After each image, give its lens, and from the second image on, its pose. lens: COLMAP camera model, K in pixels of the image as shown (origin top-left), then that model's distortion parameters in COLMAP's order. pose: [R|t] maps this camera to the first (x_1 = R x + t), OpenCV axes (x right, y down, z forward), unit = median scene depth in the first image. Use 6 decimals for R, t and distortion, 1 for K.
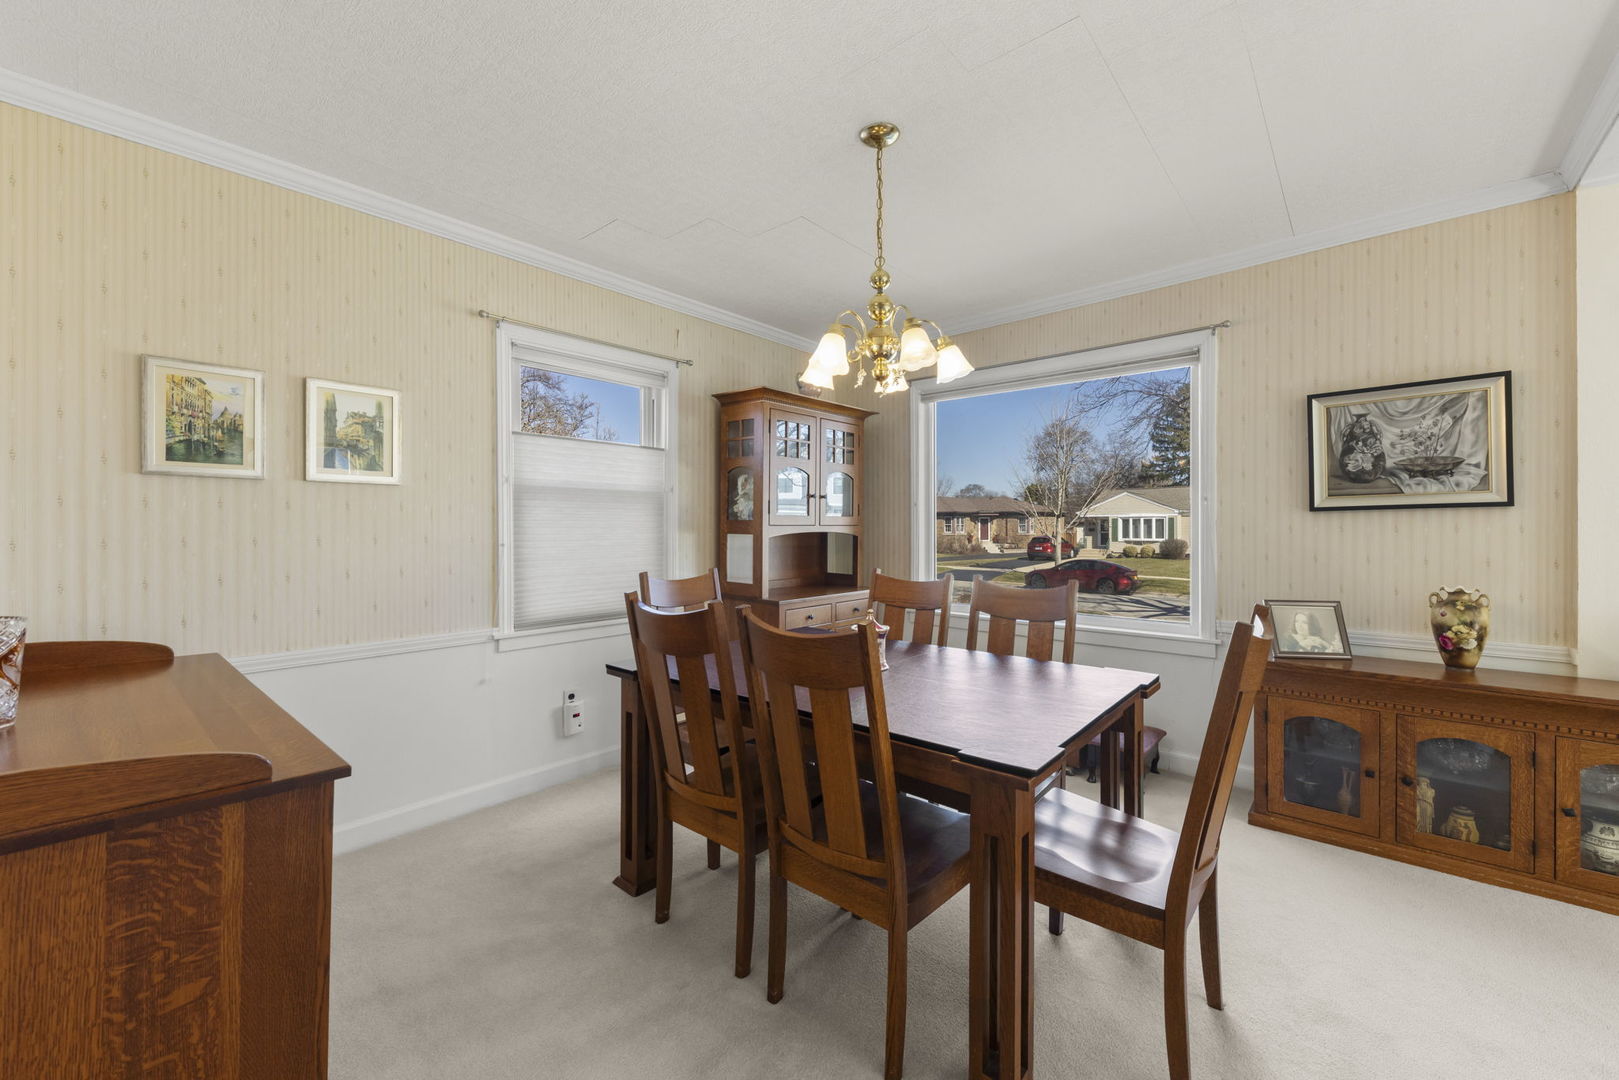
lens RADIAL K [[638.5, 0, 810.2], [0, 638.5, 532.5], [0, 0, 1]] dist [0.002674, 0.000120]
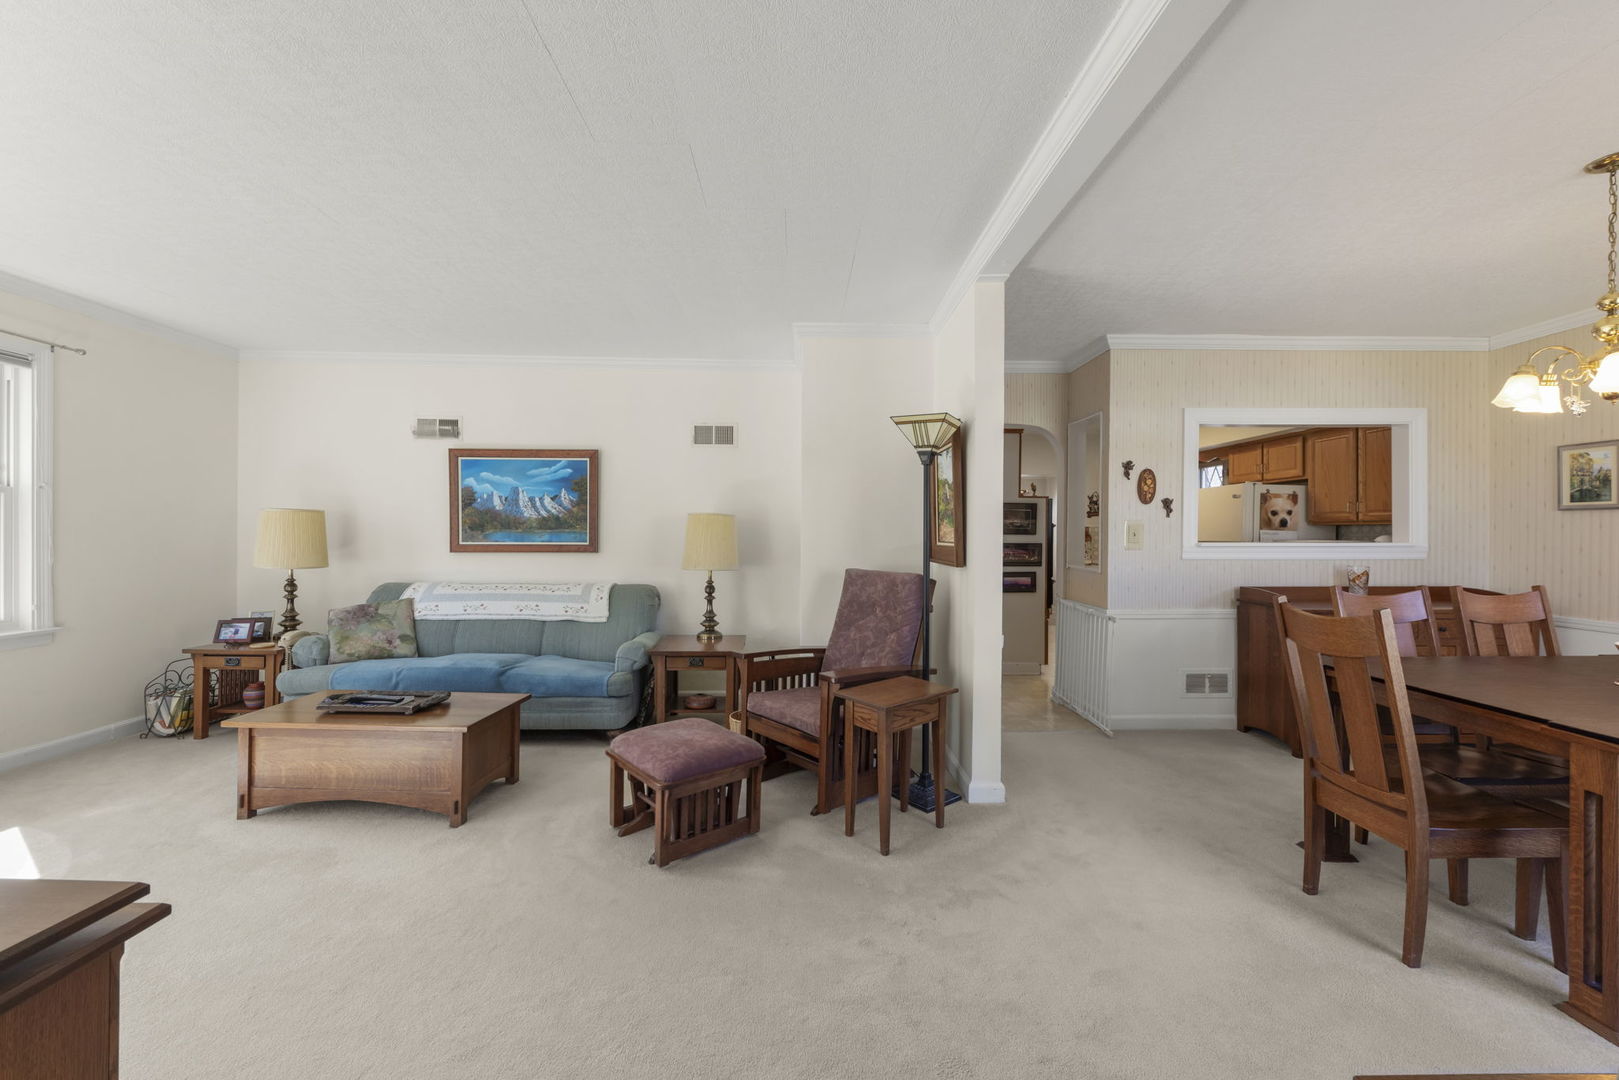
lens RADIAL K [[633.6, 0, 810.7], [0, 633.6, 536.2], [0, 0, 1]] dist [0.018944, -0.006922]
pose [[-0.738417, 0.001244, -0.674343, 1.465649], [-0.009719, 0.999875, 0.012488, -0.016658], [0.674274, 0.015775, -0.738312, 0.742877]]
